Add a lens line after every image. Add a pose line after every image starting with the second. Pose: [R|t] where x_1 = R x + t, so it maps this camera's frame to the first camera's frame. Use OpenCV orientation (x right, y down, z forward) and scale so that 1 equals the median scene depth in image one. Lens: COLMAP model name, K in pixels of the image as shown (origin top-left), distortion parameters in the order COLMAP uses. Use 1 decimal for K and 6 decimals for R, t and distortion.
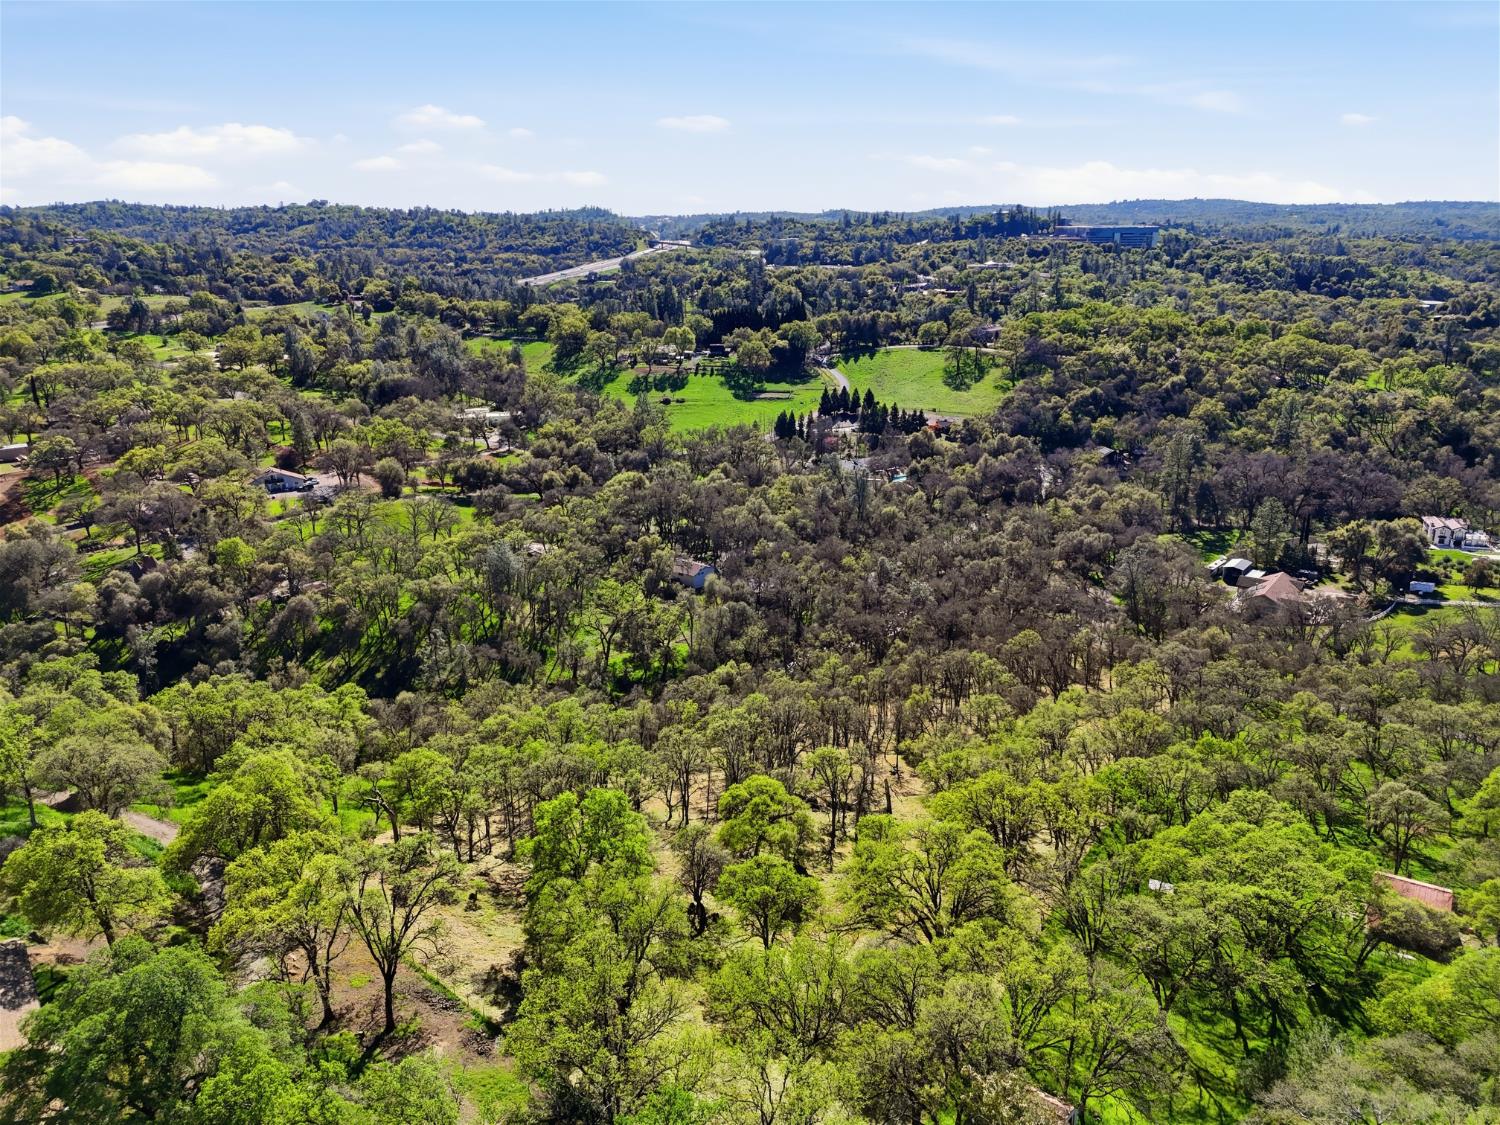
lens RADIAL K [[1085.5, 0, 750.0], [0, 1085.5, 562.5], [0, 0, 1]] dist [0.109784, -0.164987]
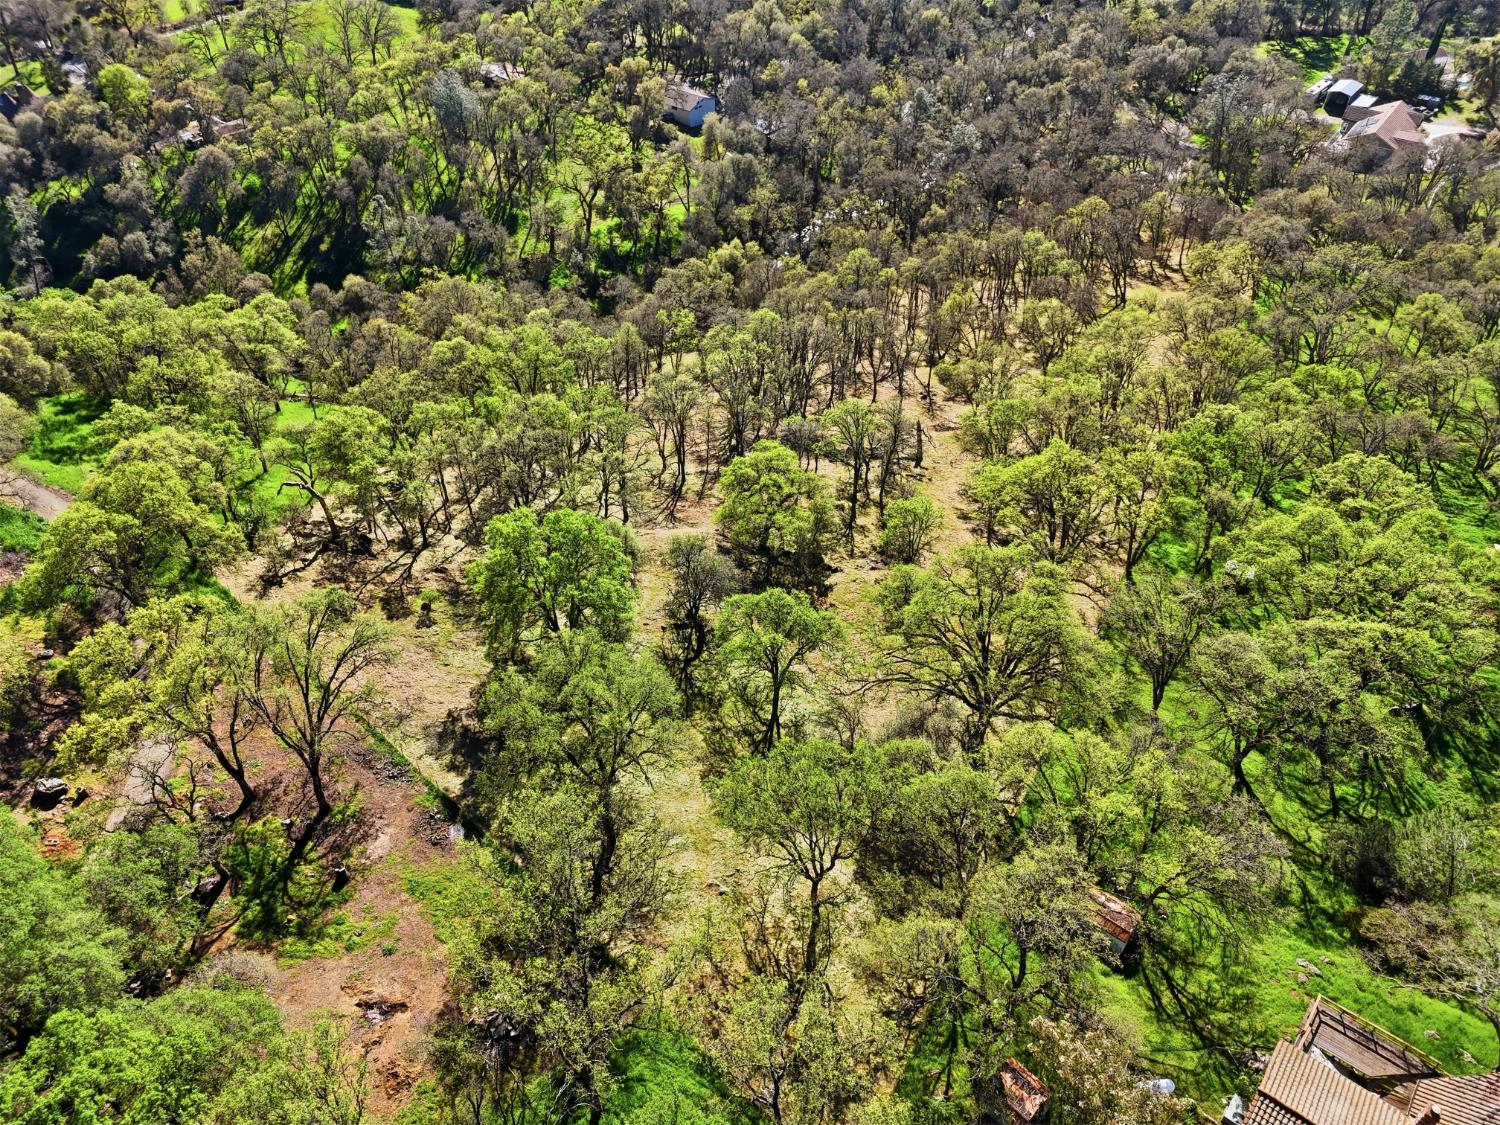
lens RADIAL K [[1097.5, 0, 750.0], [0, 1097.5, 562.5], [0, 0, 1]] dist [0.062762, -0.049160]
pose [[0.999977, 0.003353, -0.005925, -0.000092], [-0.000566, 0.908243, 0.418442, -0.035113], [0.006784, -0.418429, 0.908224, 0.112777]]
